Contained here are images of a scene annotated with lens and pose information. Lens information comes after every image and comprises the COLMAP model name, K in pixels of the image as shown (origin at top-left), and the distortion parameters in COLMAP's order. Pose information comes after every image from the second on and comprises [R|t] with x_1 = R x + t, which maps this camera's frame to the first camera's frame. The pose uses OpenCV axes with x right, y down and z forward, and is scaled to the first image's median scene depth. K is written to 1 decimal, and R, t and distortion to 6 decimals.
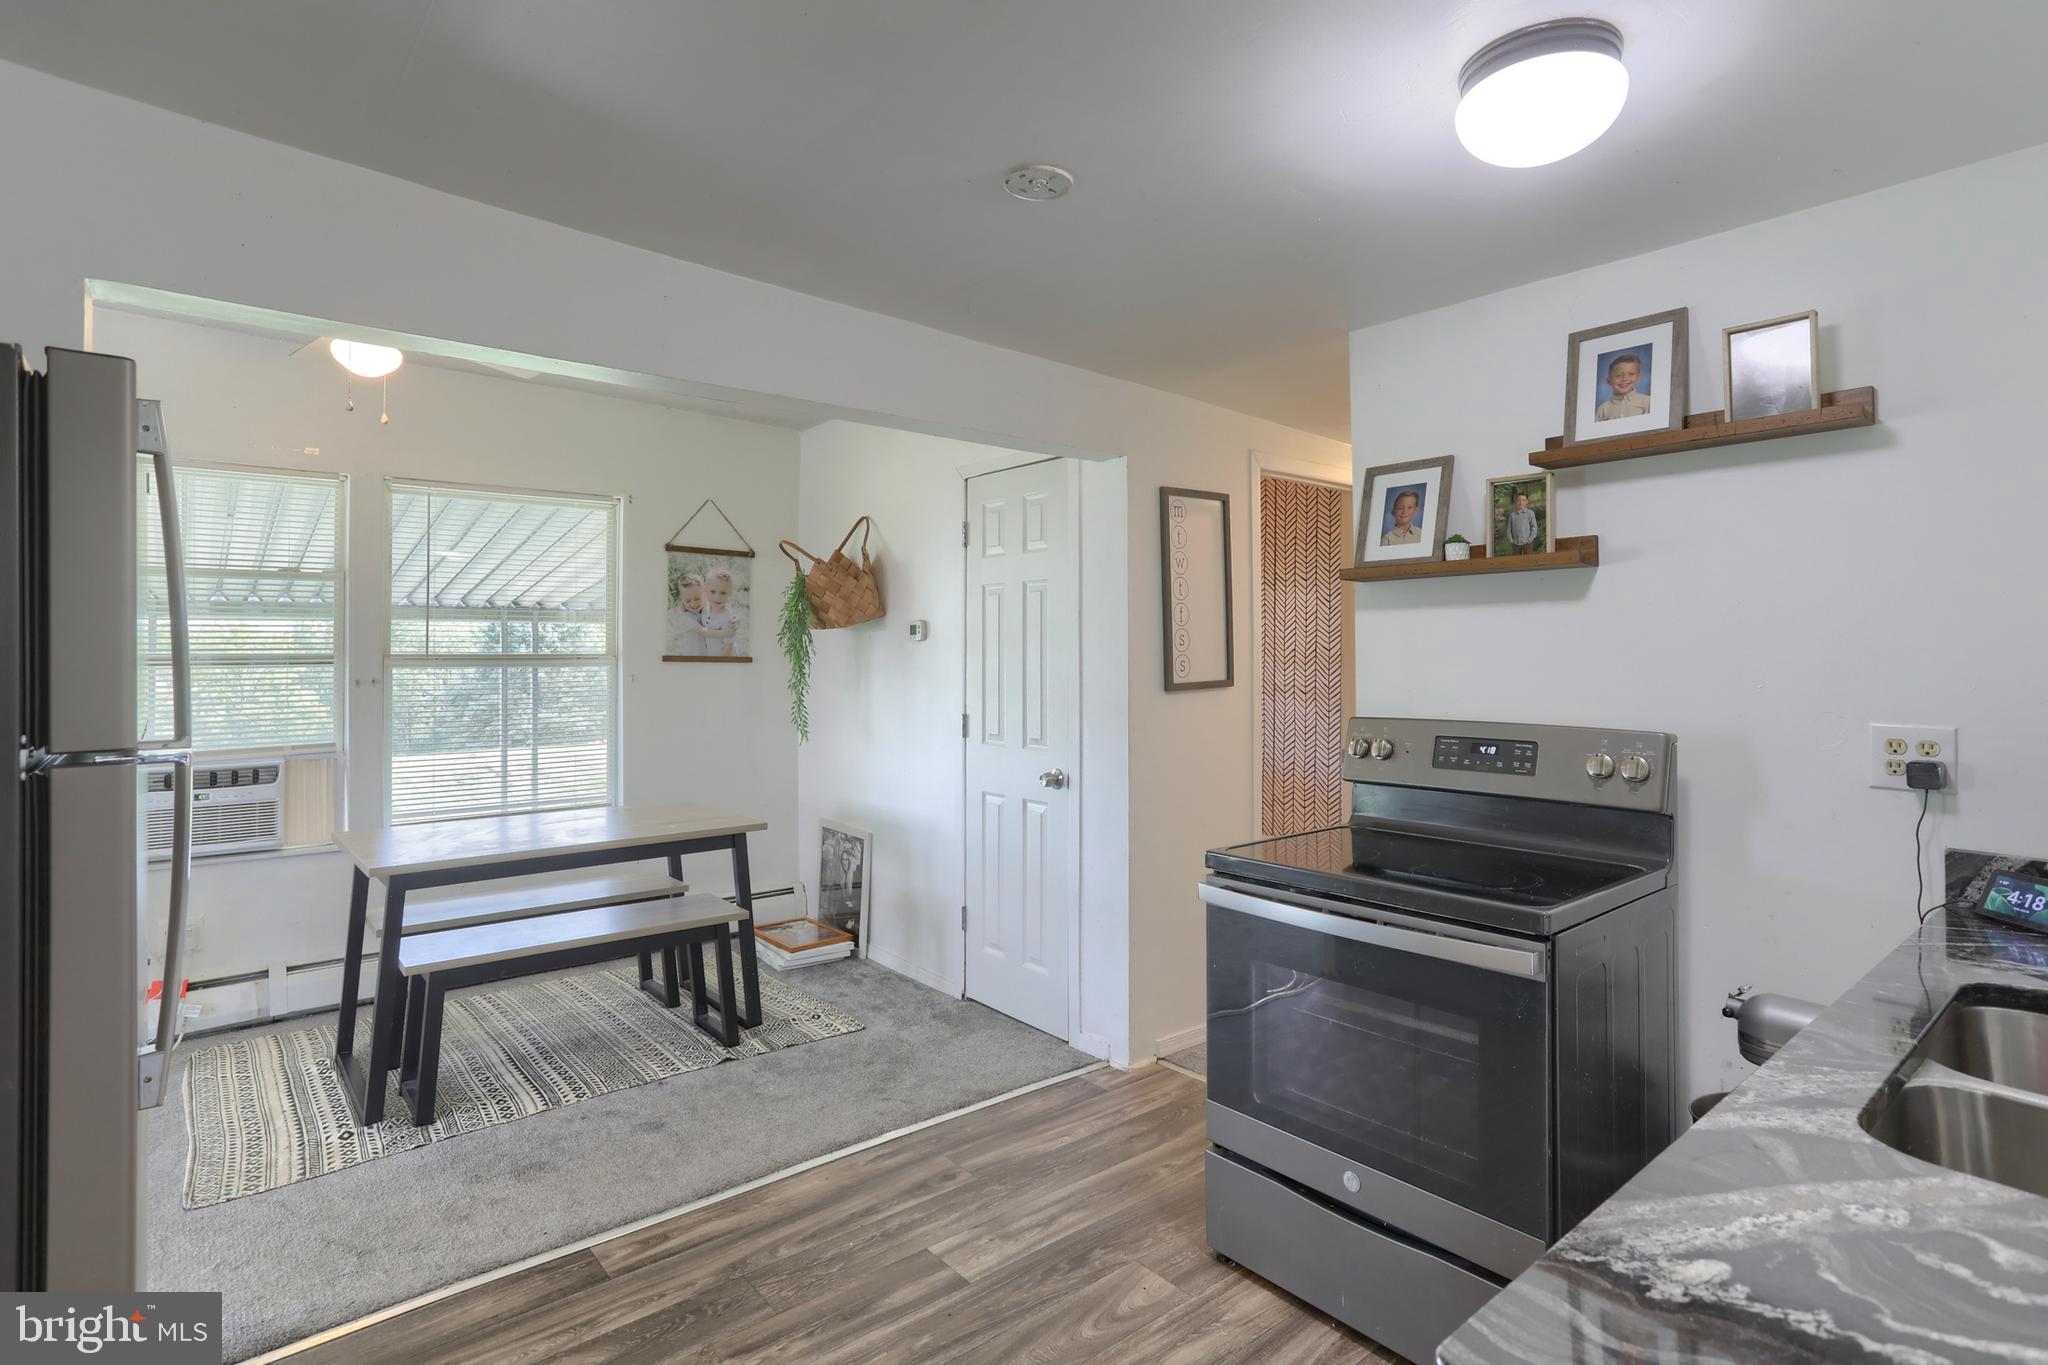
lens RADIAL K [[1014.3, 0, 1024.4], [0, 1014.3, 644.1], [0, 0, 1]] dist [-0.027096, 0.000100]
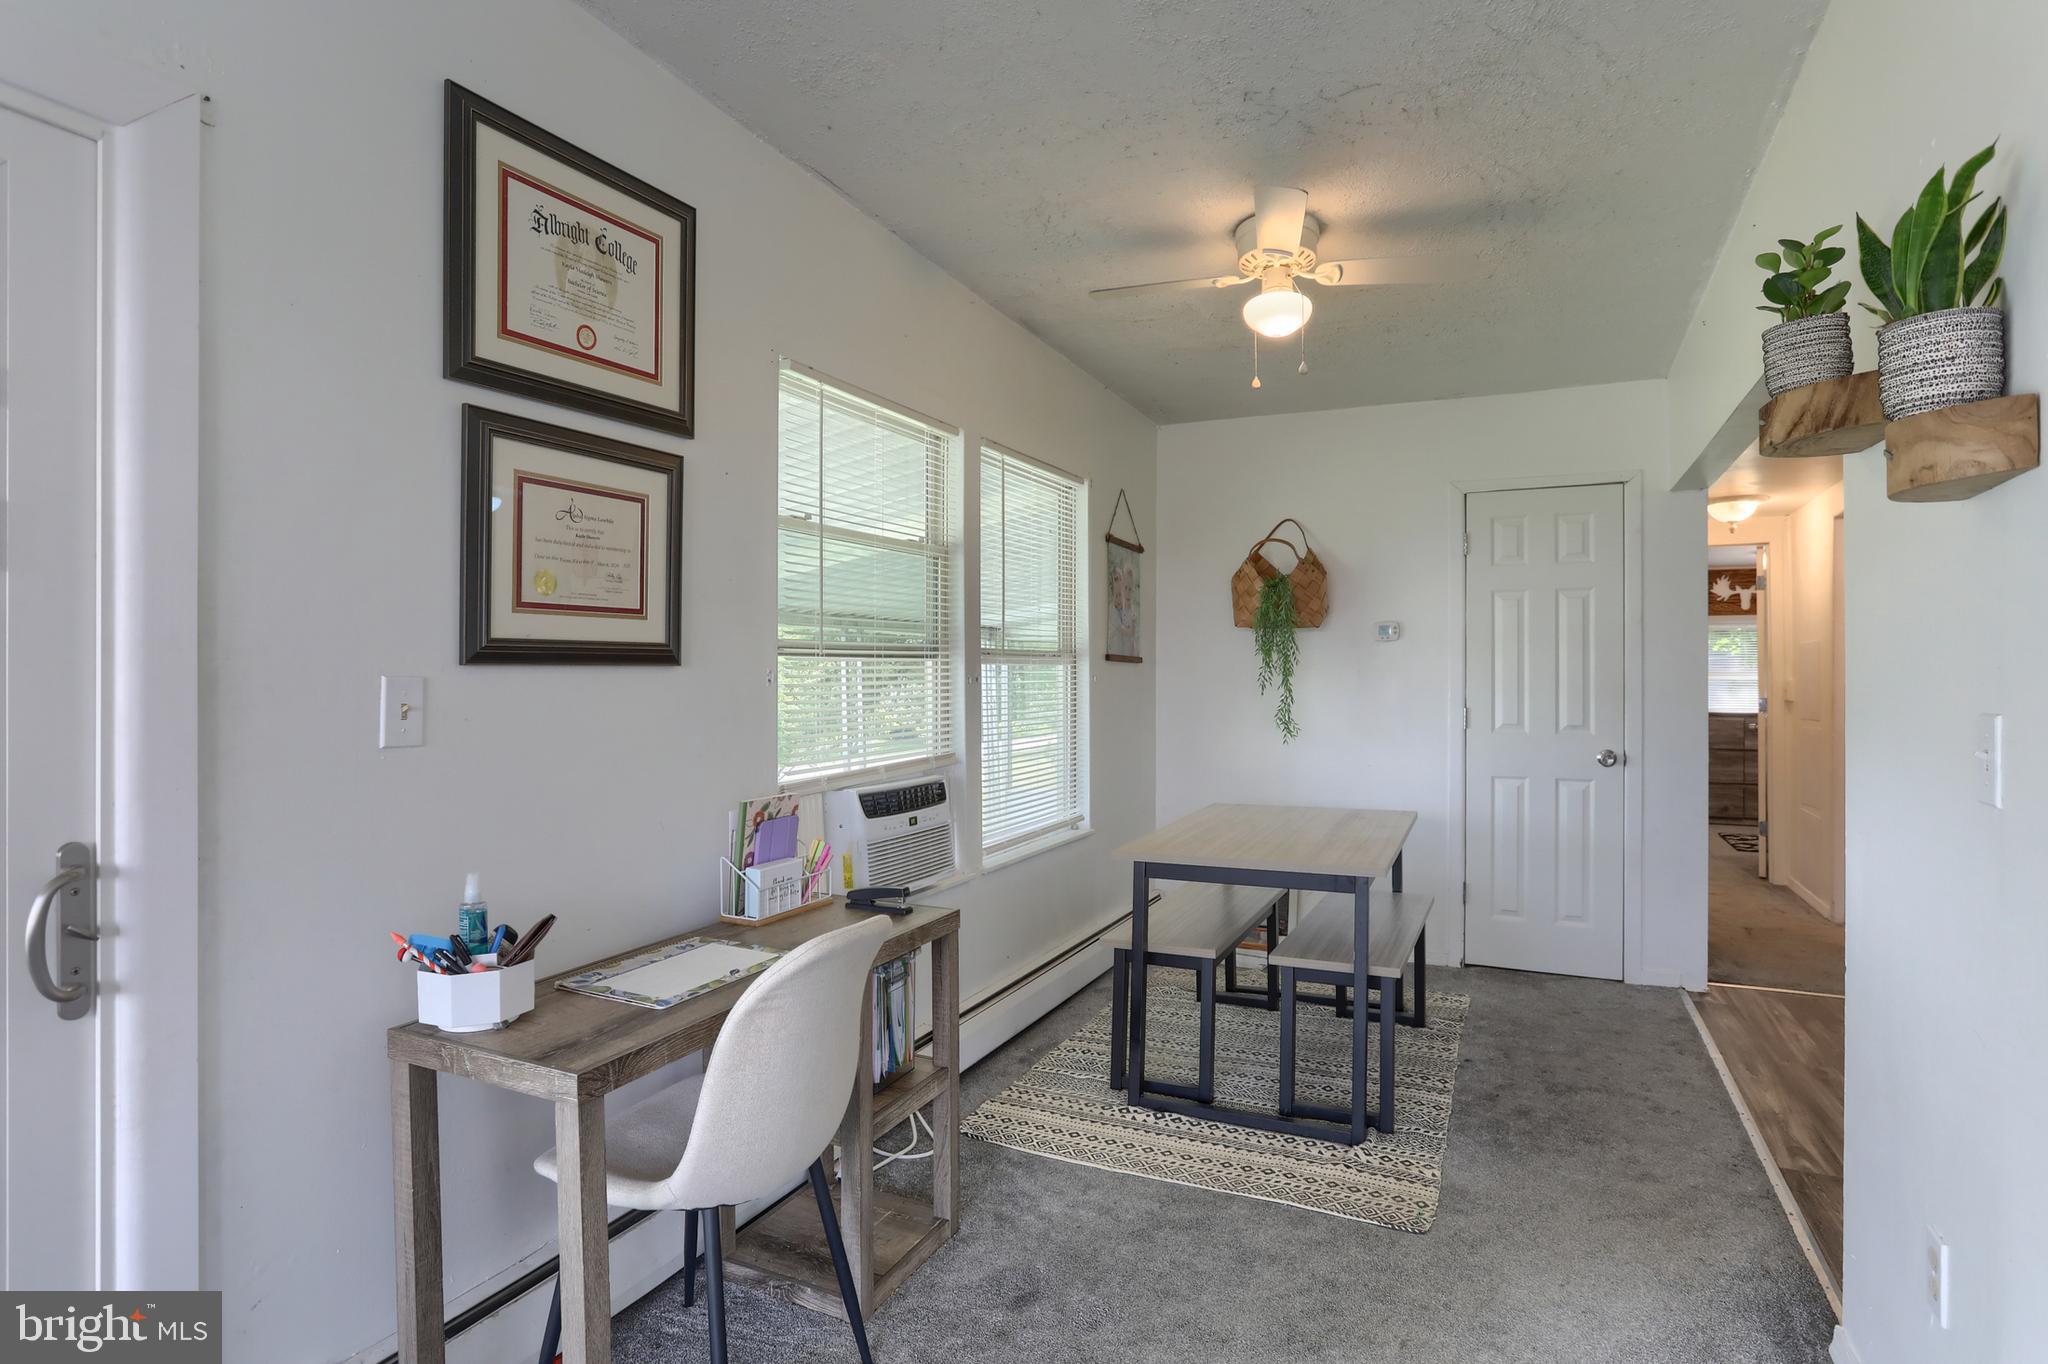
lens RADIAL K [[1057.4, 0, 1026.6], [0, 1057.4, 666.8], [0, 0, 1]] dist [-0.071325, 0.054759]
pose [[0.908900, 0.002892, 0.417004, -1.587346], [-0.004012, 0.999990, 0.001810, 0.041622], [-0.416995, -0.003318, 0.908903, 0.281006]]
